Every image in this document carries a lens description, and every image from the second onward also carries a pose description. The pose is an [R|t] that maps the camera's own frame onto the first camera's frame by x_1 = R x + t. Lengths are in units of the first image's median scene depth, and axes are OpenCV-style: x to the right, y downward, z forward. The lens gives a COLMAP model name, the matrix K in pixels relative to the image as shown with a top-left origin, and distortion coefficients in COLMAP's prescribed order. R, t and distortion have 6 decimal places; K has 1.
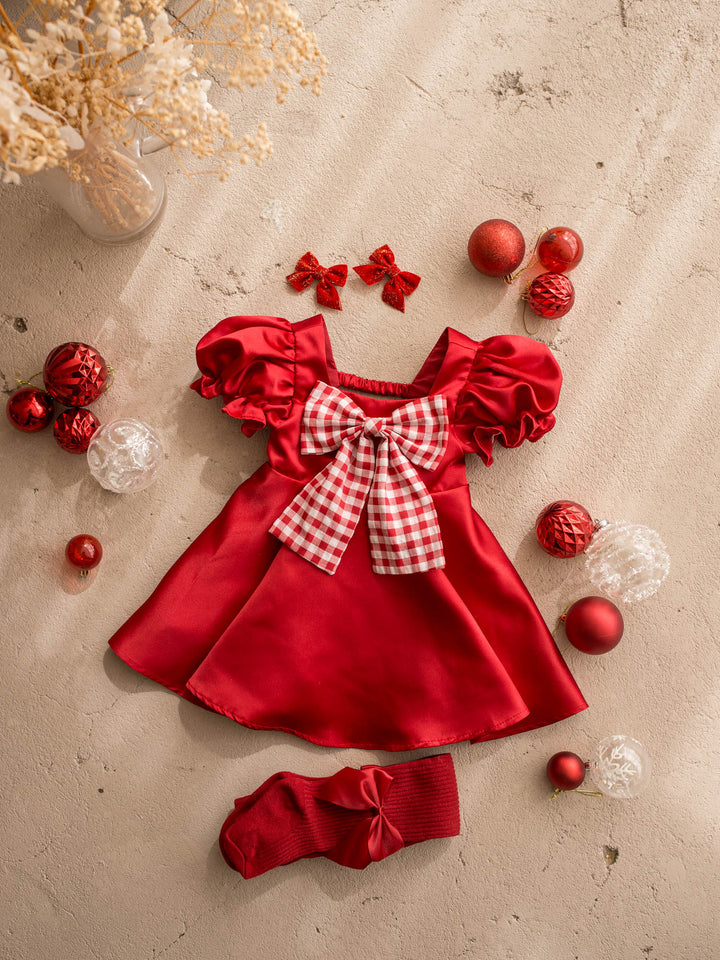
lens RADIAL K [[1024.3, 0, 365.0], [0, 1024.3, 501.7], [0, 0, 1]] dist [-0.042412, 0.000000]
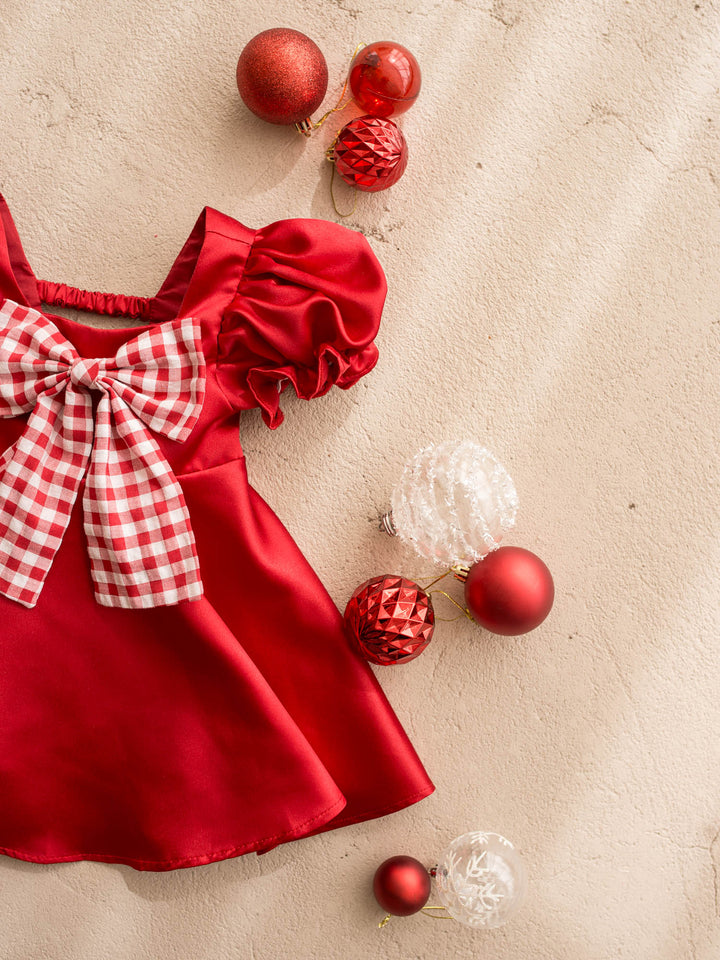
lens RADIAL K [[1024.3, 0, 357.2], [0, 1024.3, 476.2], [0, 0, 1]] dist [-0.042412, 0.000000]
pose [[0.996483, -0.029100, 0.078577, 0.121047], [0.021065, 0.994642, 0.101207, -0.069561], [-0.081101, -0.099195, 0.991757, 0.363712]]
